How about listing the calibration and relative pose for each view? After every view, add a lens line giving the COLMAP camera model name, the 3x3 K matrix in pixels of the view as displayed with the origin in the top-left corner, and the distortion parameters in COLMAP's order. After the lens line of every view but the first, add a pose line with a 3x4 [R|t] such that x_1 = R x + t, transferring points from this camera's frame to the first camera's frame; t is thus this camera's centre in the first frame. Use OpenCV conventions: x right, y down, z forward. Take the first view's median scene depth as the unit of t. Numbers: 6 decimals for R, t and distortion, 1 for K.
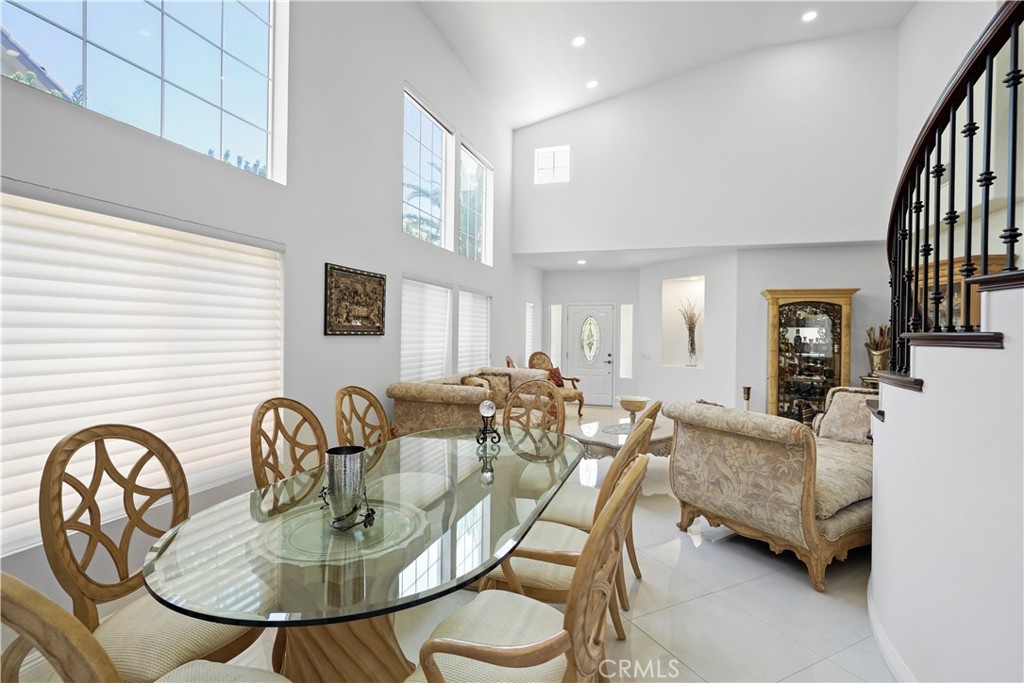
lens RADIAL K [[477.0, 0, 512.1], [0, 477.0, 335.7], [0, 0, 1]] dist [-0.001038, -0.000469]
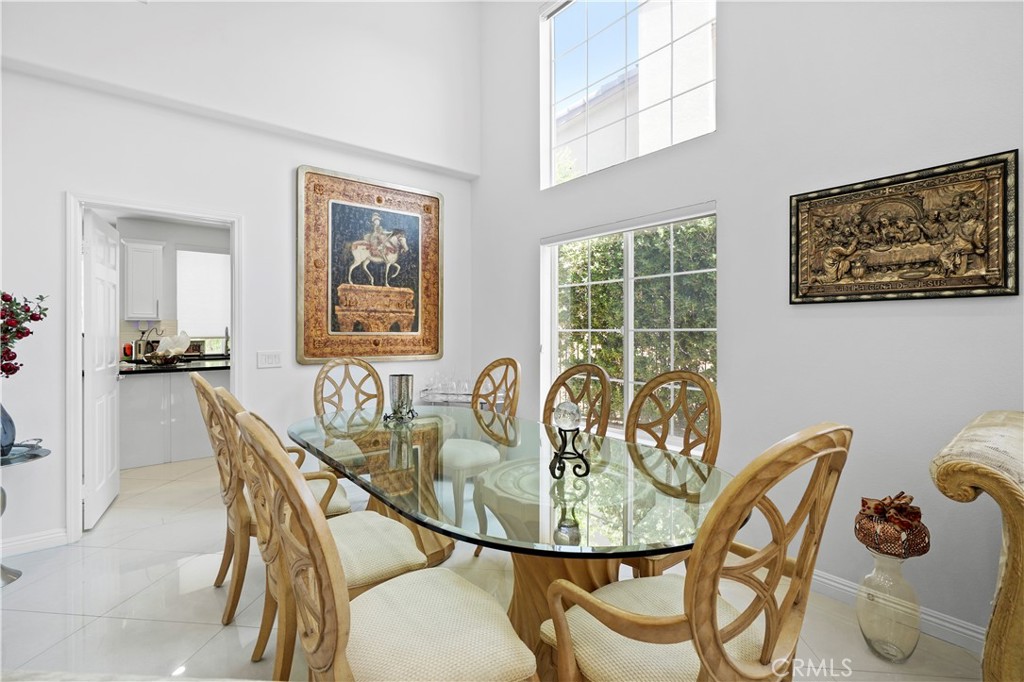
lens RADIAL K [[477.0, 0, 512.1], [0, 477.0, 335.2], [0, 0, 1]] dist [-0.001038, -0.000469]
pose [[-0.533148, -0.004905, -0.846008, 0.200627], [-0.009049, 0.999959, -0.000095, 0.024048], [0.845973, 0.007605, -0.533171, 0.542243]]
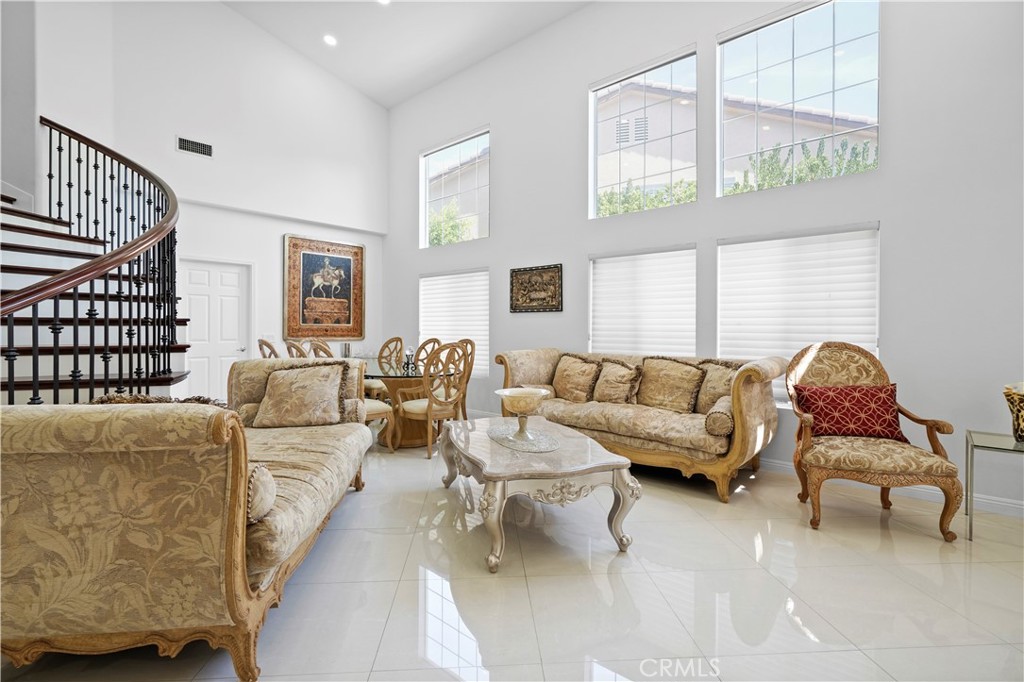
lens RADIAL K [[478.6, 0, 511.7], [0, 478.6, 324.7], [0, 0, 1]] dist [-0.002091, -0.000067]
pose [[-0.388875, -0.017503, -0.921124, 0.606235], [-0.009944, 0.999841, -0.014801, 0.034844], [0.921237, 0.003404, -0.388988, 0.874461]]
